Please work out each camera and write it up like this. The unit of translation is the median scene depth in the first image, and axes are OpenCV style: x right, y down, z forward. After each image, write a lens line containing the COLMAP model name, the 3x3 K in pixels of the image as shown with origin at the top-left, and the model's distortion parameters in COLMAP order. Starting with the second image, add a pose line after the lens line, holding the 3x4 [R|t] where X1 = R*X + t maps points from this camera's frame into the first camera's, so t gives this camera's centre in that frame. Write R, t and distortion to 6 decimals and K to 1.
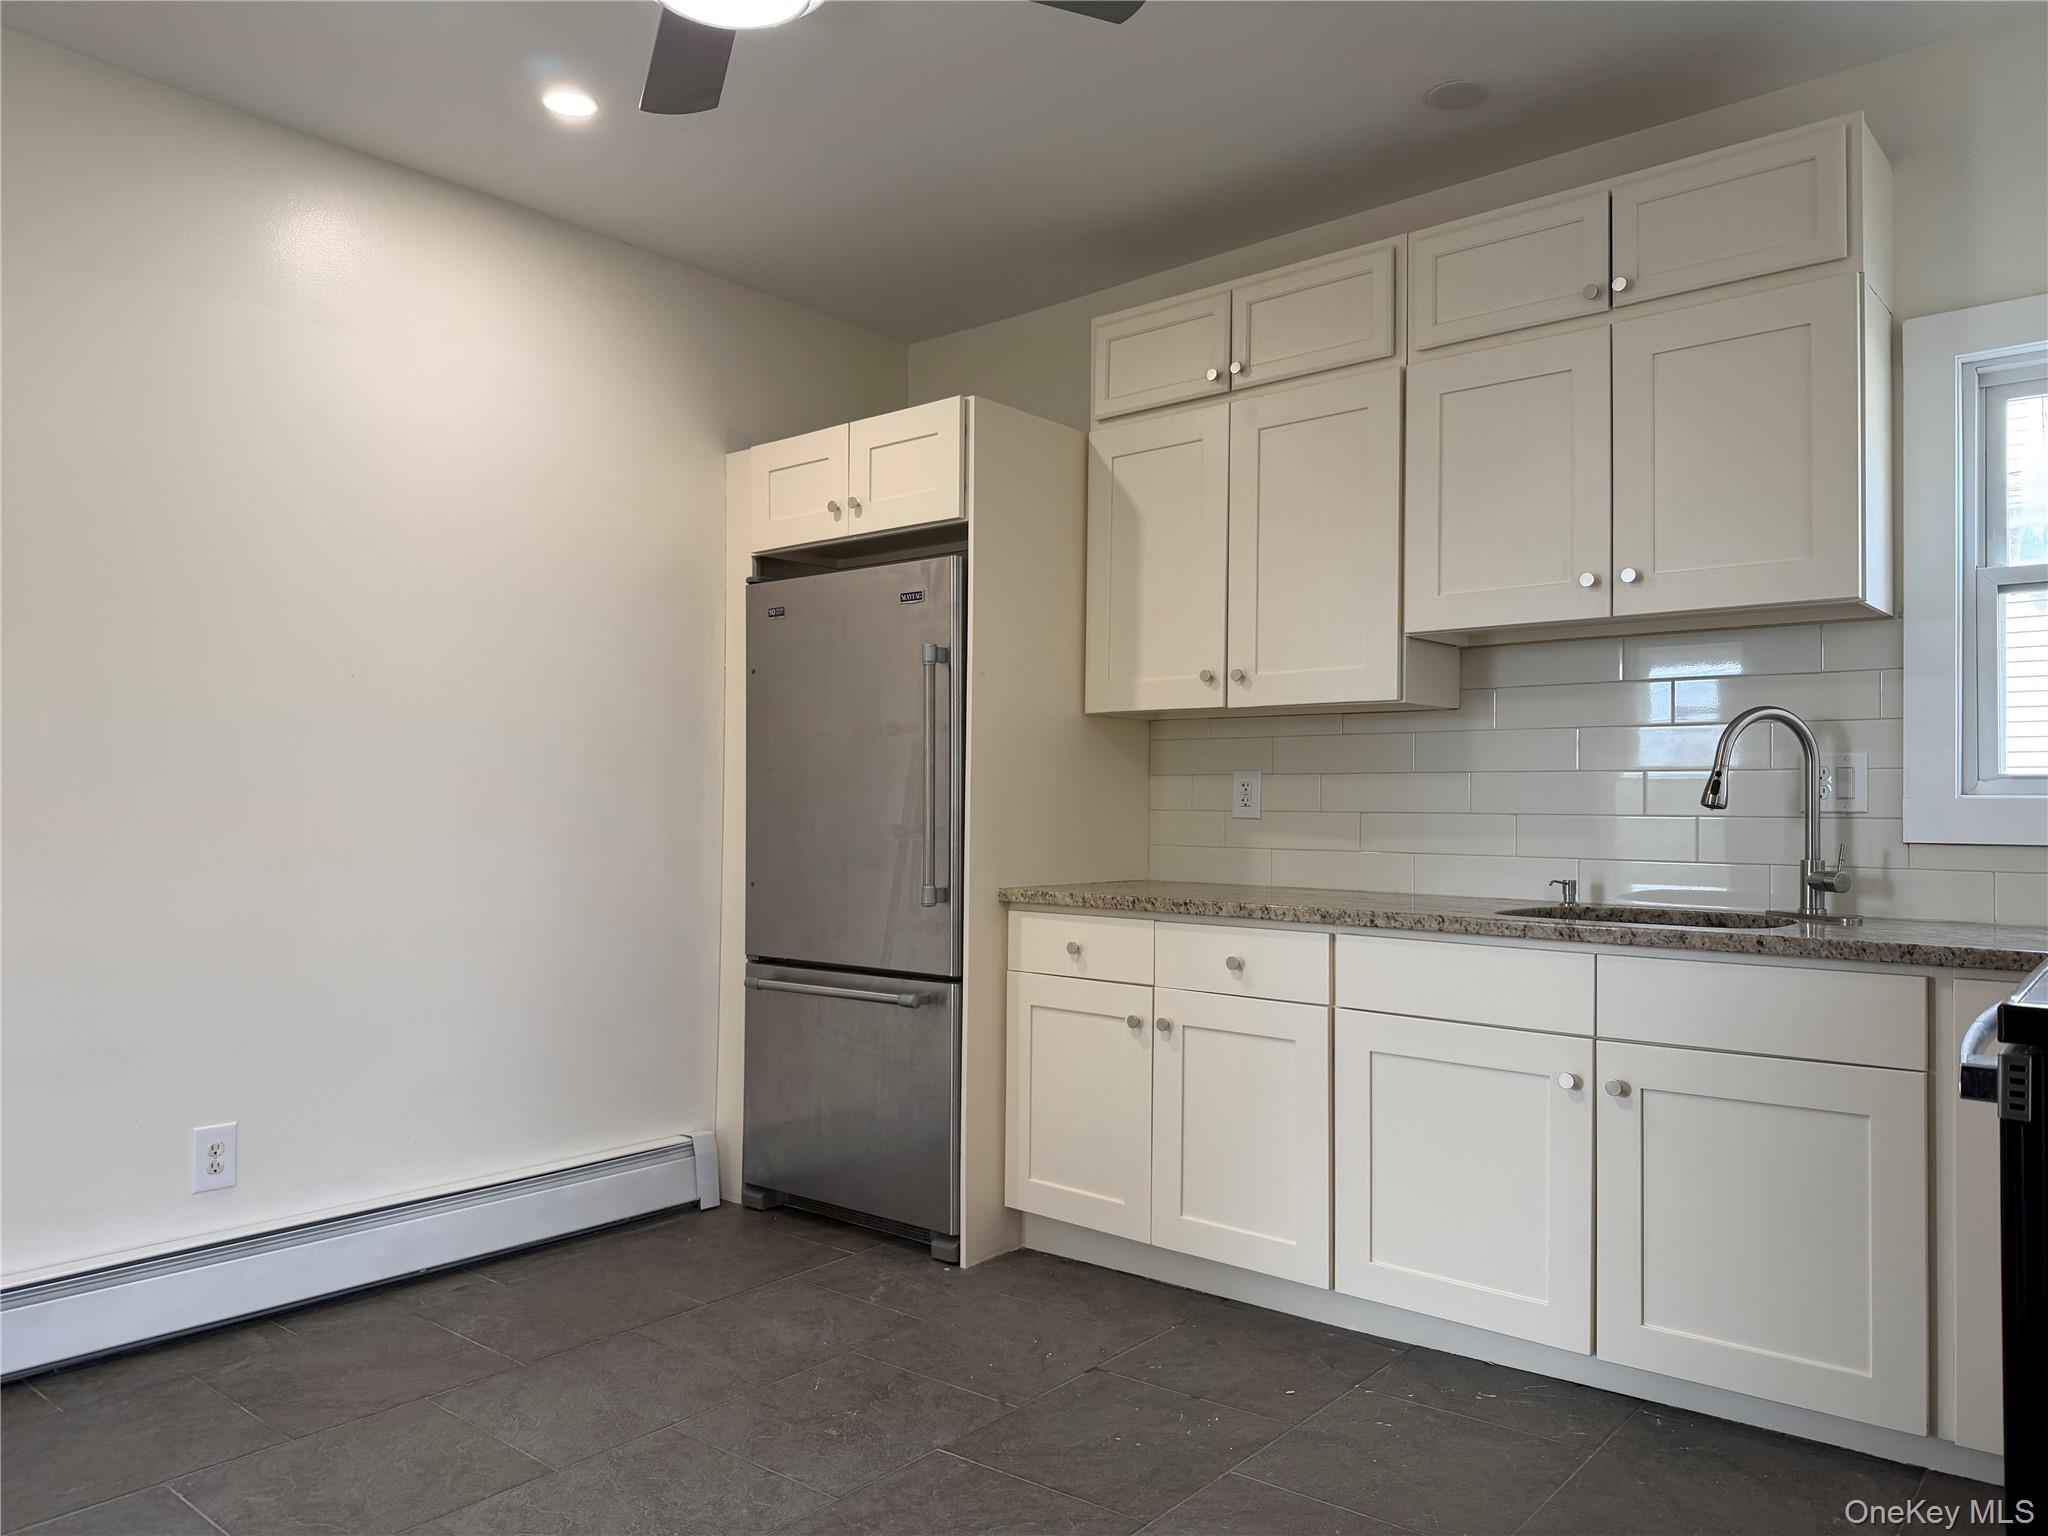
lens RADIAL K [[1451.3, 0, 1024.5], [0, 1451.3, 770.2], [0, 0, 1]] dist [0.041902, -0.060151]
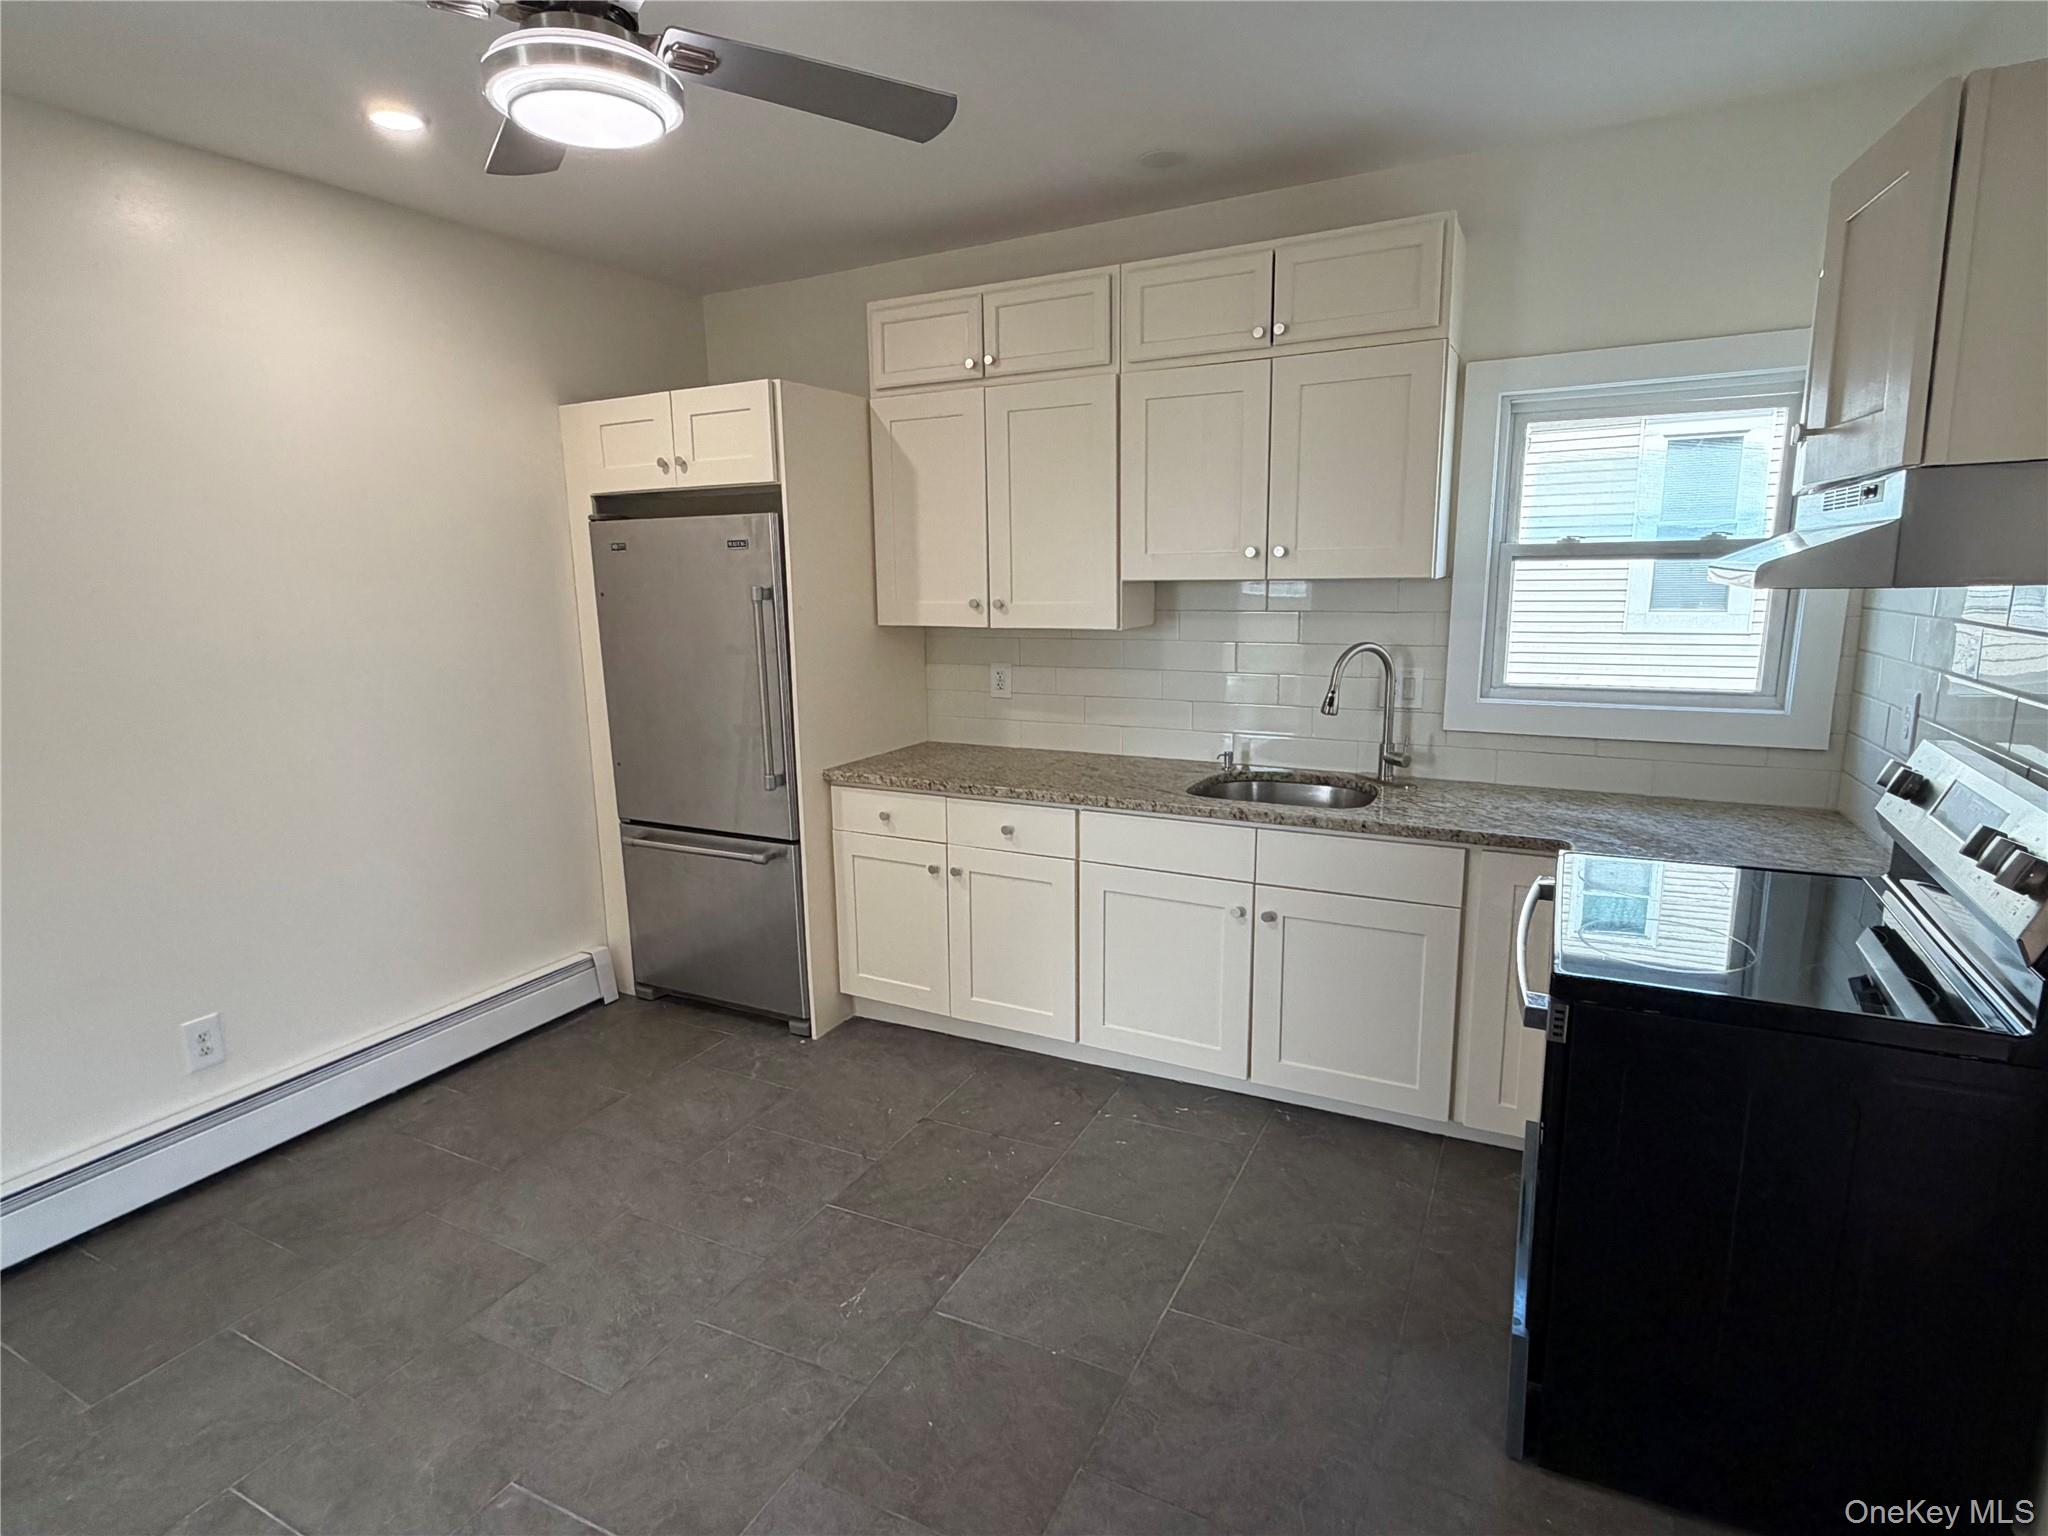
lens RADIAL K [[1067.7, 0, 1018.8], [0, 1067.7, 766.5], [0, 0, 1]] dist [-0.002155, -0.001781]
pose [[0.975178, -0.066462, 0.211215, -0.055734], [0.020104, 0.976527, 0.214456, -0.145465], [-0.220510, -0.204887, 0.953623, 0.034968]]
